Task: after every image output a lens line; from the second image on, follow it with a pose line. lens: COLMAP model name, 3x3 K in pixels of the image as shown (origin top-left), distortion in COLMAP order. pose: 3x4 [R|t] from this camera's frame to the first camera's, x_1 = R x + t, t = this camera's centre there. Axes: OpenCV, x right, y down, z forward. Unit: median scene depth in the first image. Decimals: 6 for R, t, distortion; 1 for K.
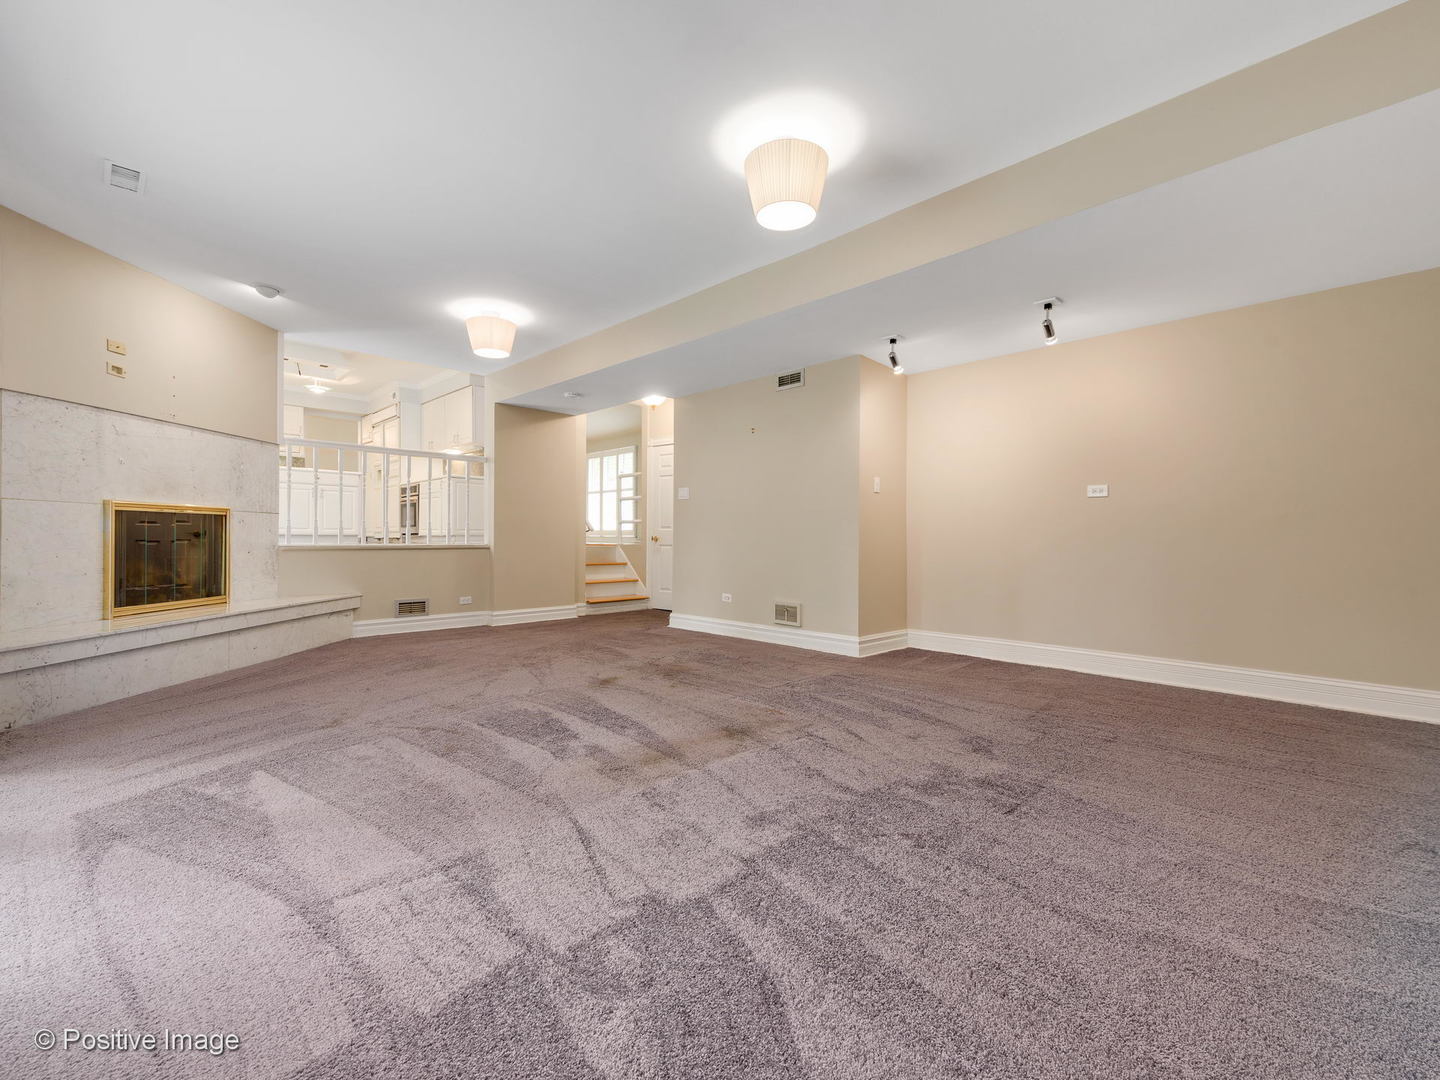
lens RADIAL K [[628.3, 0, 723.8], [0, 628.3, 538.0], [0, 0, 1]] dist [0.001655, -0.000068]
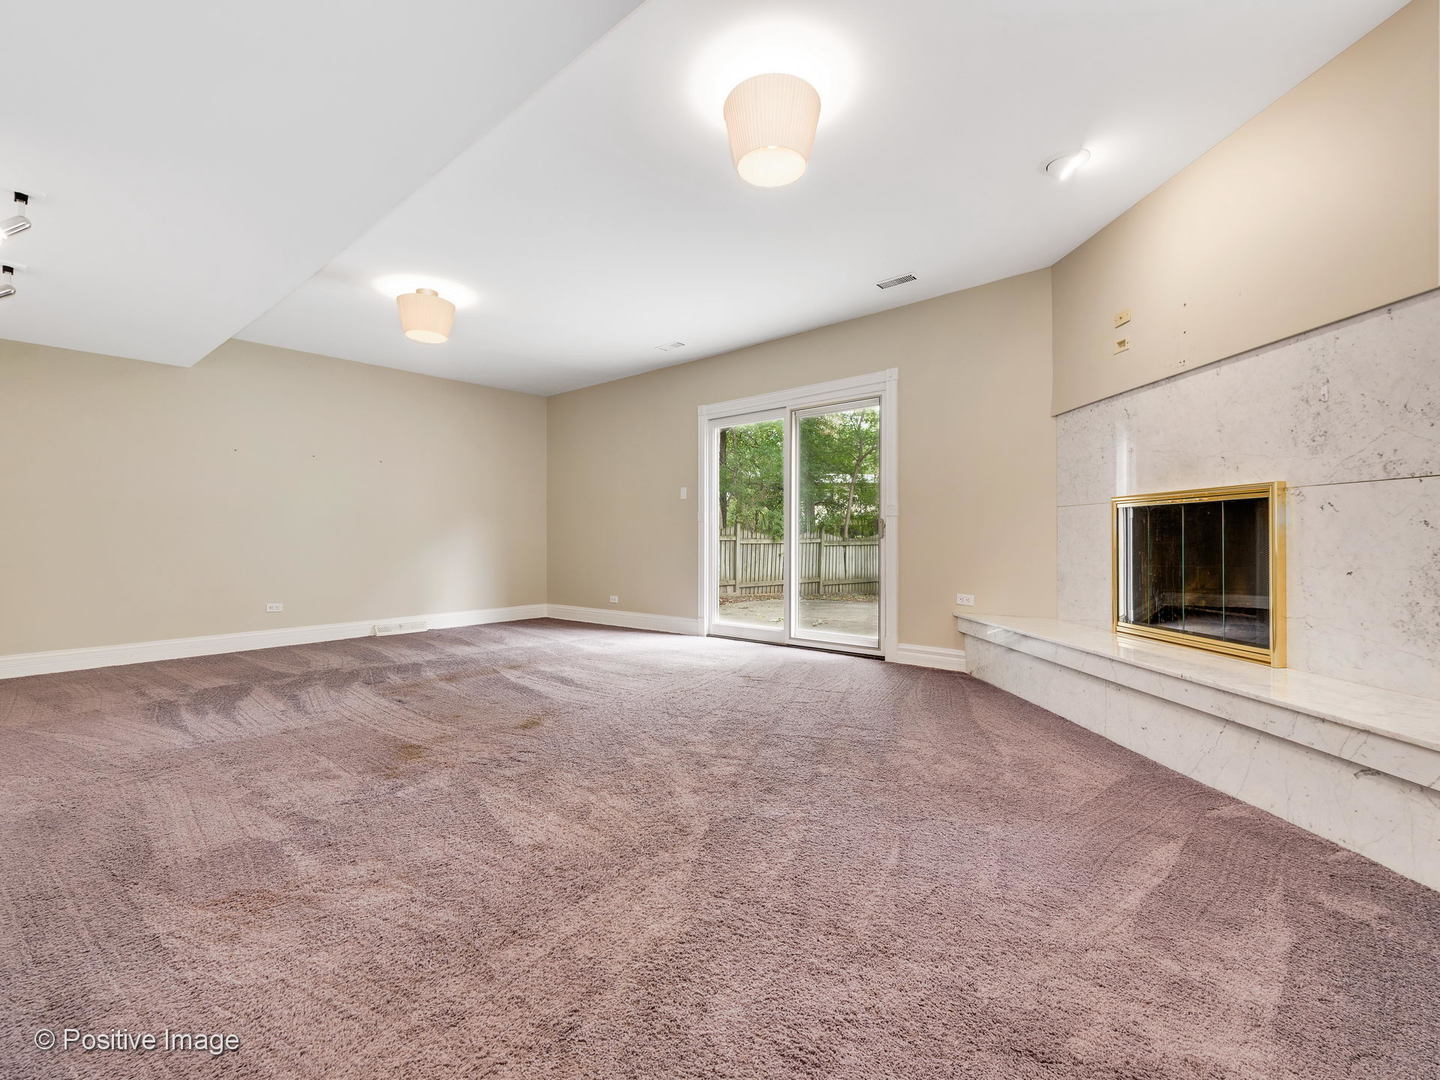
lens RADIAL K [[628.3, 0, 723.8], [0, 628.3, 538.0], [0, 0, 1]] dist [0.001655, -0.000068]
pose [[-0.997524, -0.000241, -0.070323, -0.324821], [-0.000266, 1.000000, 0.000348, -0.002995], [0.070323, 0.000366, -0.997524, 1.624732]]
